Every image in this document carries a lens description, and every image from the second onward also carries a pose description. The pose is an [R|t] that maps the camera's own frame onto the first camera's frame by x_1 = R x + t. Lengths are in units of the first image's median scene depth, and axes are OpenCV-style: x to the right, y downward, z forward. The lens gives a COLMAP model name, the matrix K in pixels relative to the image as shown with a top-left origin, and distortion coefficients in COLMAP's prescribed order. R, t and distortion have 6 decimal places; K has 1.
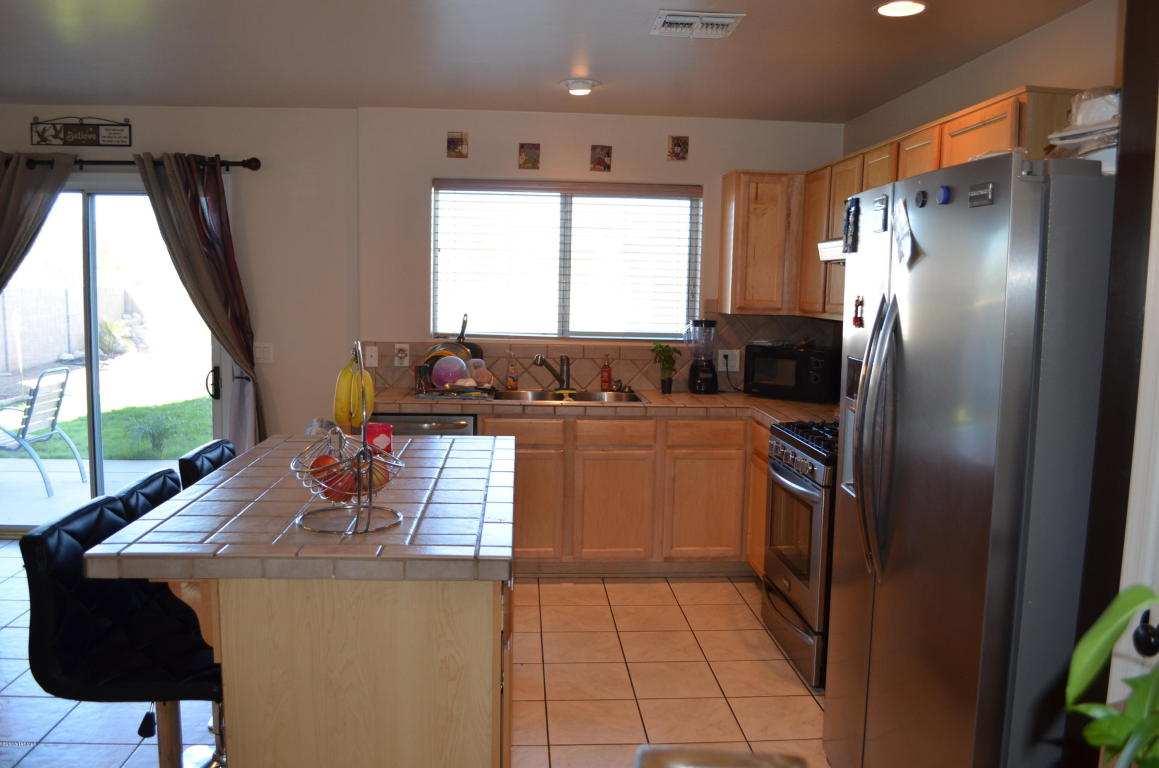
lens RADIAL K [[909.2, 0, 584.6], [0, 909.2, 387.7], [0, 0, 1]] dist [-0.080972, 0.004702]
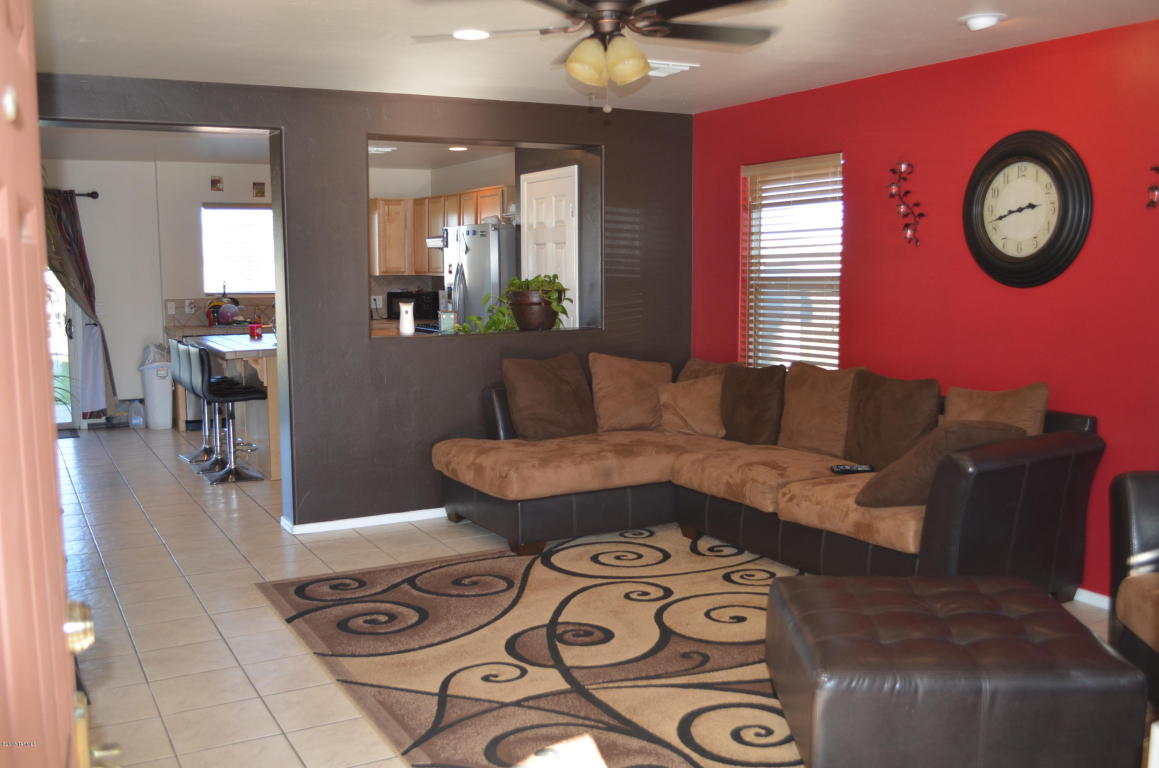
lens RADIAL K [[1071.0, 0, 579.5], [0, 1071.0, 384.0], [0, 0, 1]] dist [-0.066742, 0.003389]
pose [[0.906714, -0.071781, 0.415594, -0.379887], [0.069105, 0.997378, 0.021498, 0.118079], [-0.416047, 0.009227, 0.909296, -1.125031]]
